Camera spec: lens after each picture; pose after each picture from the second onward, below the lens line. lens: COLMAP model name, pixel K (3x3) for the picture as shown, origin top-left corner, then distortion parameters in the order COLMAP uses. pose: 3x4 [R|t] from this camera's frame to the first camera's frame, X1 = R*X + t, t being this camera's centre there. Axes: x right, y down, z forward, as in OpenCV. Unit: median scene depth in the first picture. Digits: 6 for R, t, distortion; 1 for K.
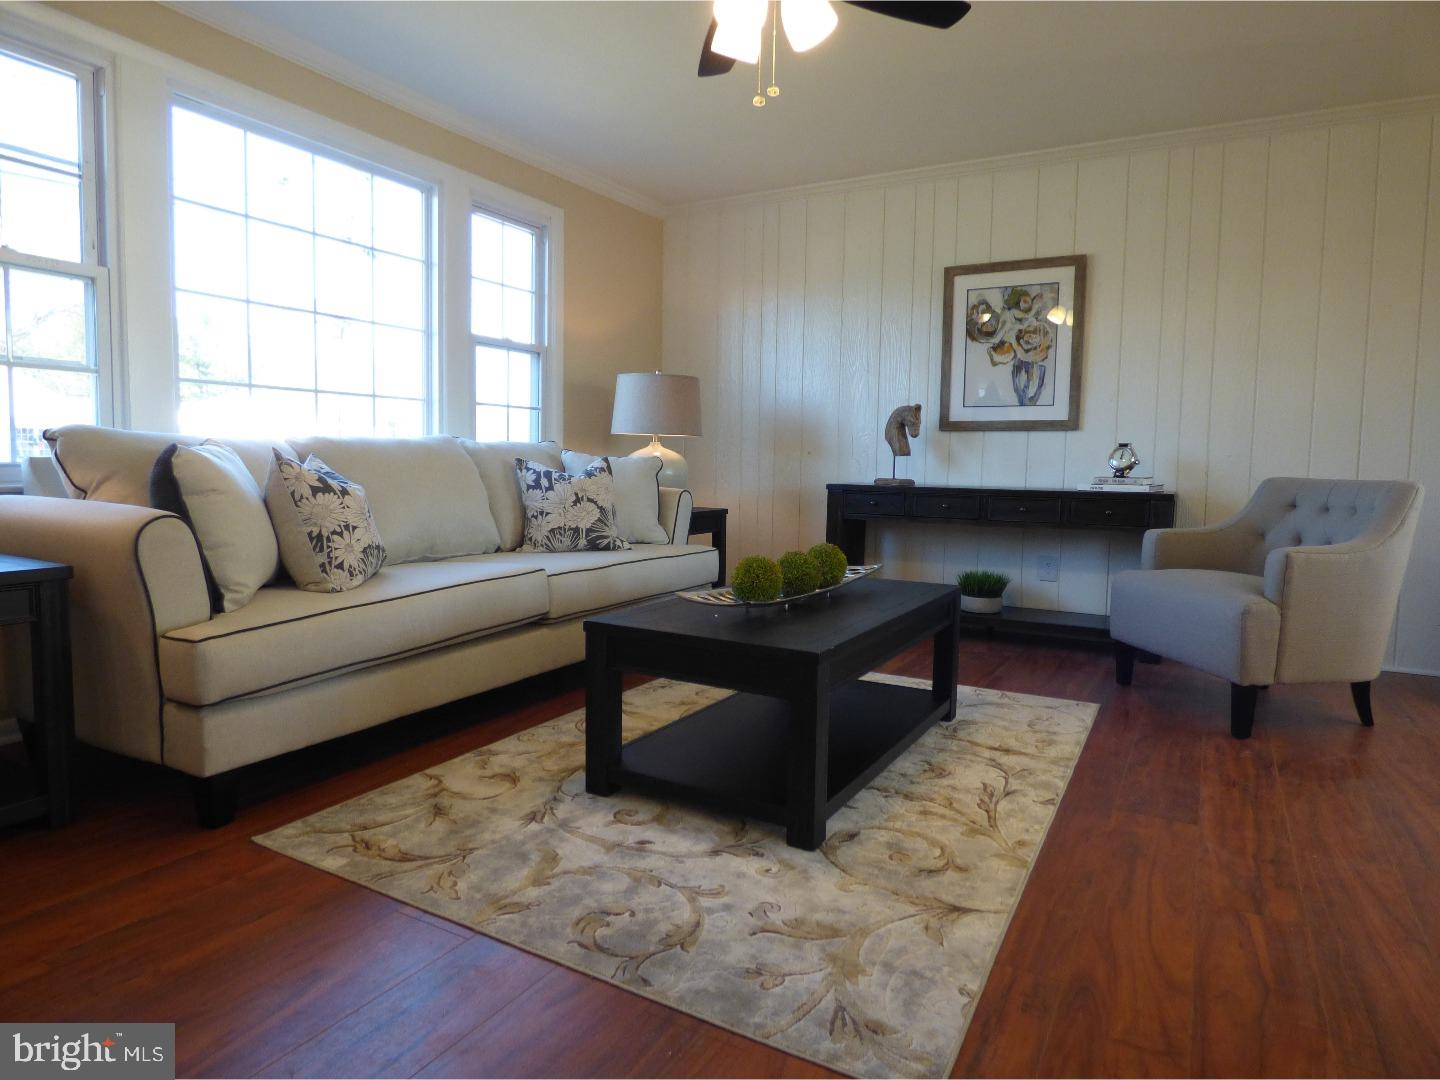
lens RADIAL K [[861.4, 0, 712.1], [0, 861.4, 533.5], [0, 0, 1]] dist [-0.008036, -0.000205]
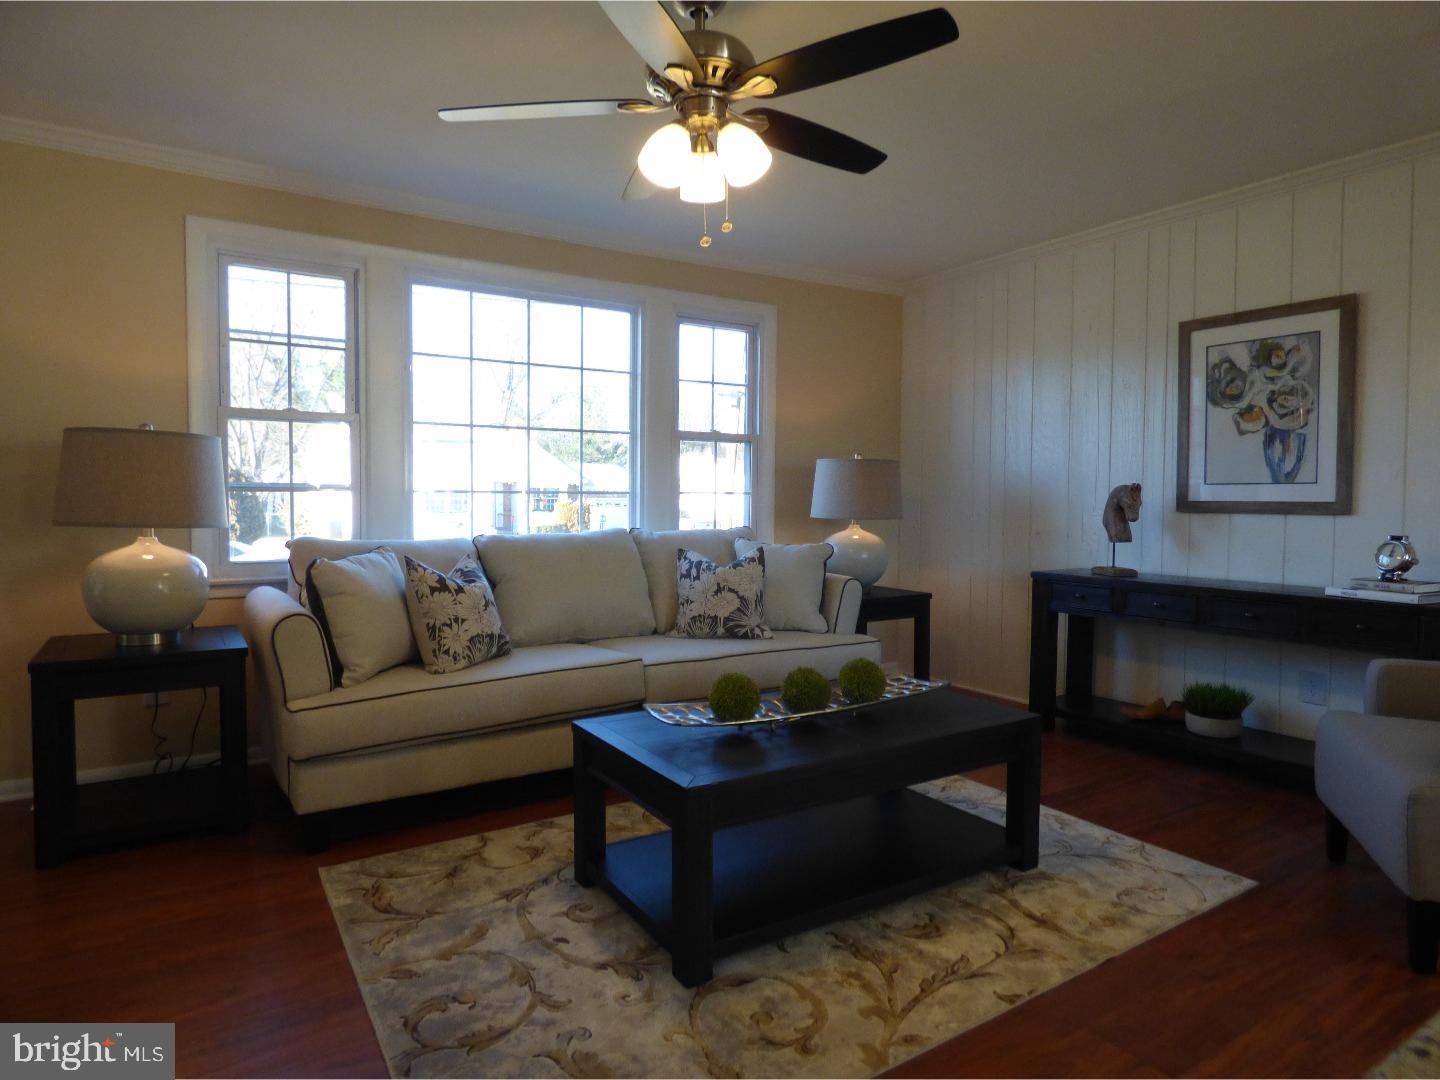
lens RADIAL K [[857.6, 0, 729.0], [0, 857.6, 528.0], [0, 0, 1]] dist [-0.009107, 0.000187]
pose [[0.886953, 0.006048, -0.461820, 0.338897], [-0.030842, 0.998458, -0.046158, -0.065818], [0.460829, 0.055183, 0.885772, 0.062989]]
